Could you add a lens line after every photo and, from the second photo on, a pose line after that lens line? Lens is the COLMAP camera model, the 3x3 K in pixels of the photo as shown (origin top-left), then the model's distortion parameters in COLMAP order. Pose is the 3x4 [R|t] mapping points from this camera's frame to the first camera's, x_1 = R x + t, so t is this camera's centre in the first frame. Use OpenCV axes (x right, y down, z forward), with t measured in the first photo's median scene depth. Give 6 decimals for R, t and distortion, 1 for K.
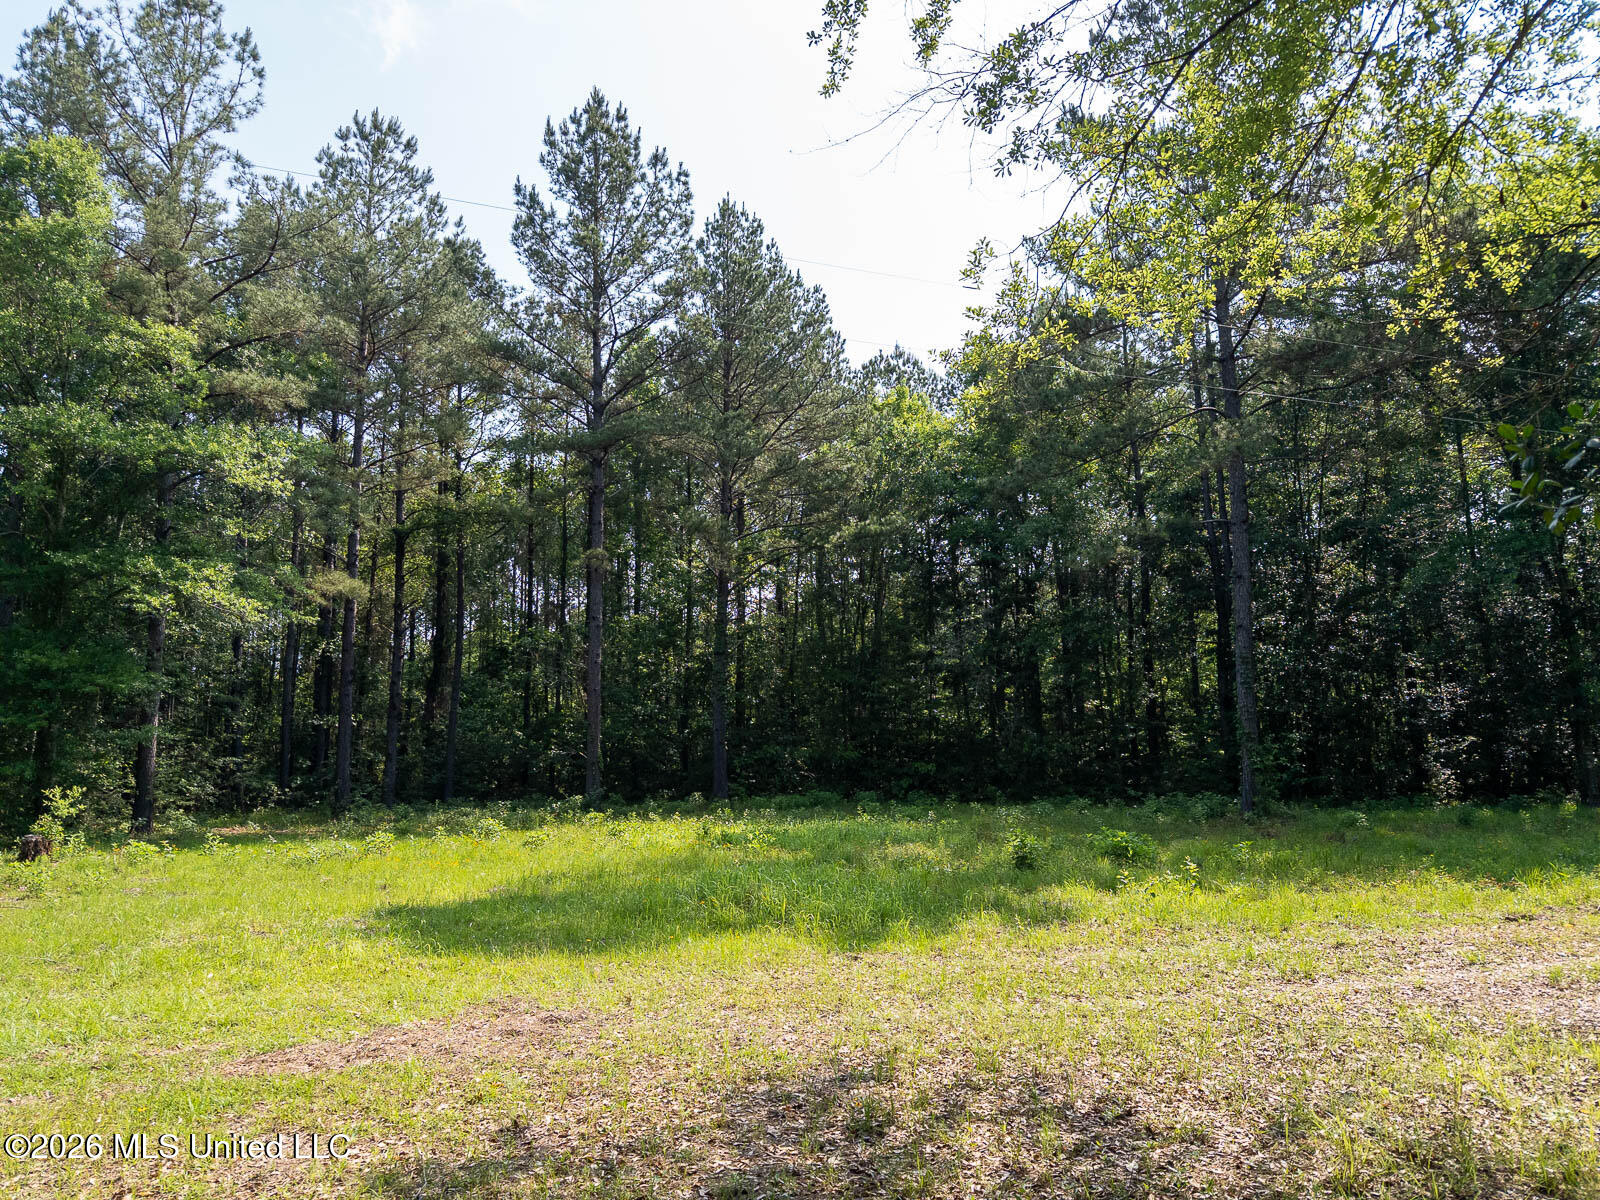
lens RADIAL K [[1155.3, 0, 800.0], [0, 1155.3, 600.0], [0, 0, 1]] dist [0.028230, -0.000864]
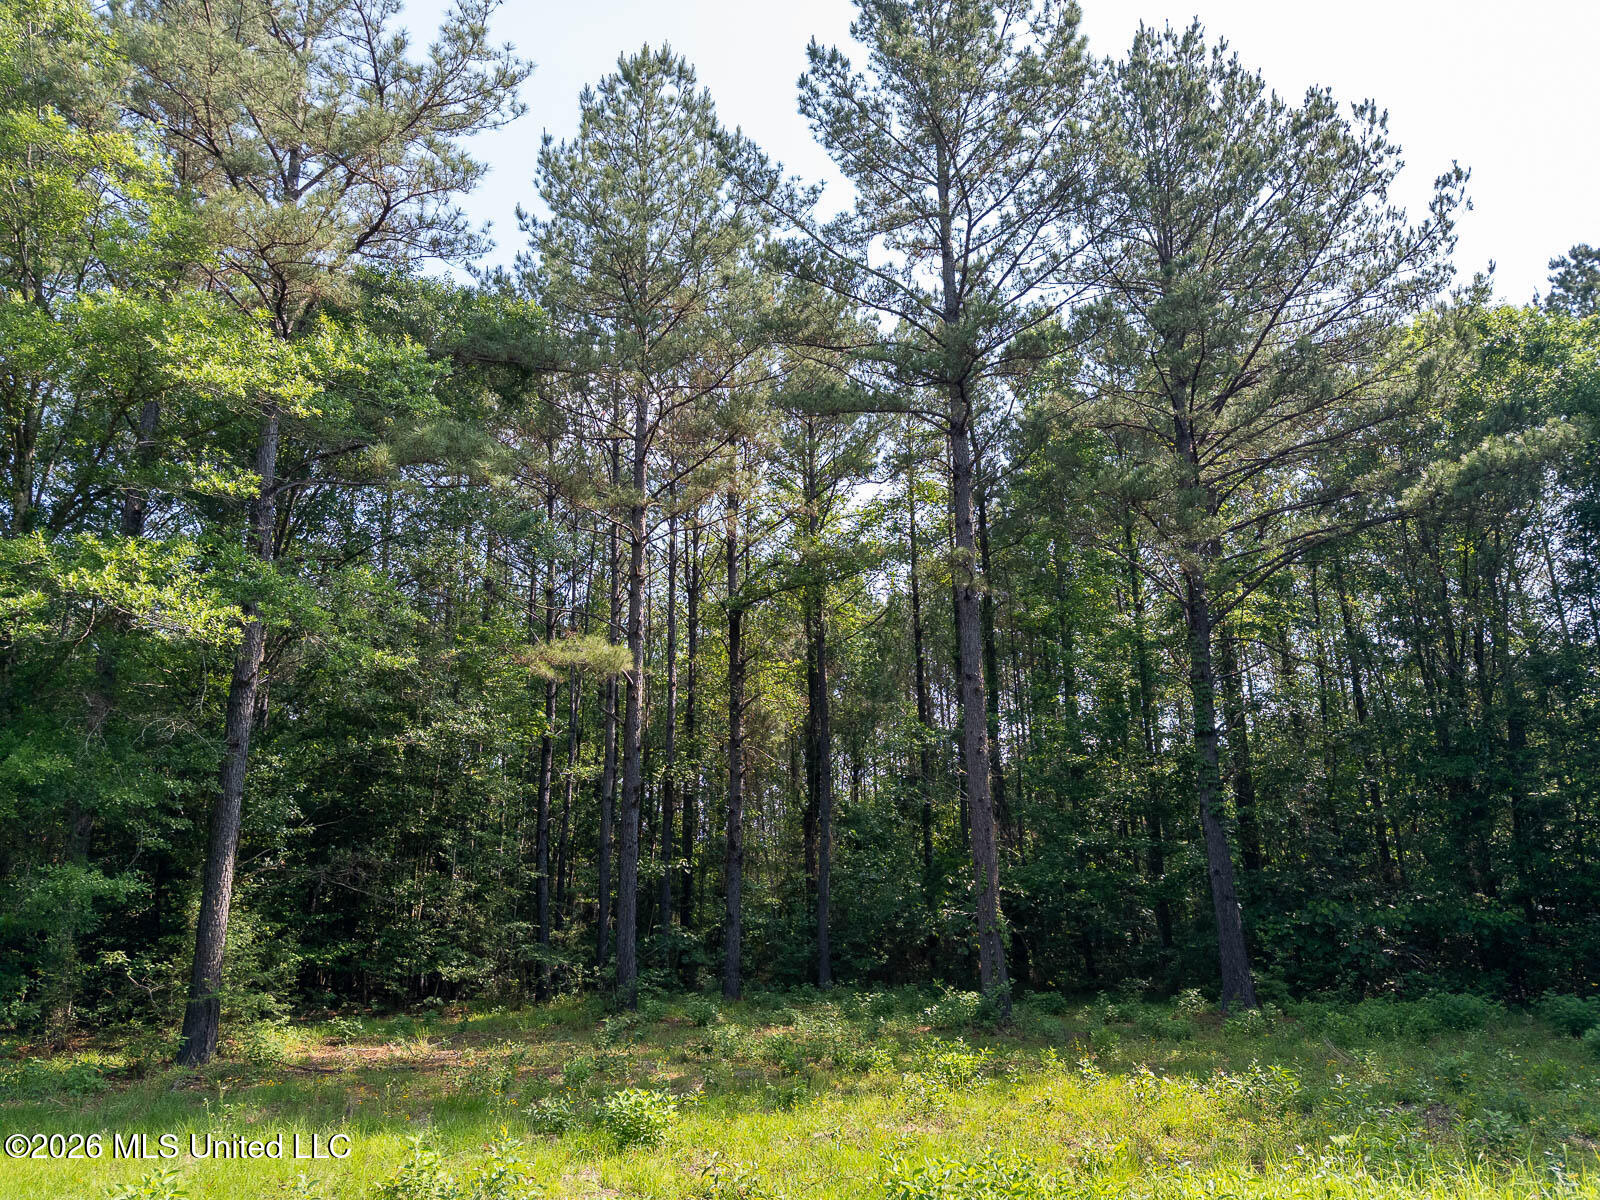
lens RADIAL K [[1155.3, 0, 800.0], [0, 1155.3, 600.0], [0, 0, 1]] dist [0.028230, -0.000864]
pose [[0.925368, -0.116194, -0.360822, -0.041196], [0.059825, 0.984699, -0.163670, 0.062024], [0.374319, 0.129869, 0.918161, 0.394249]]
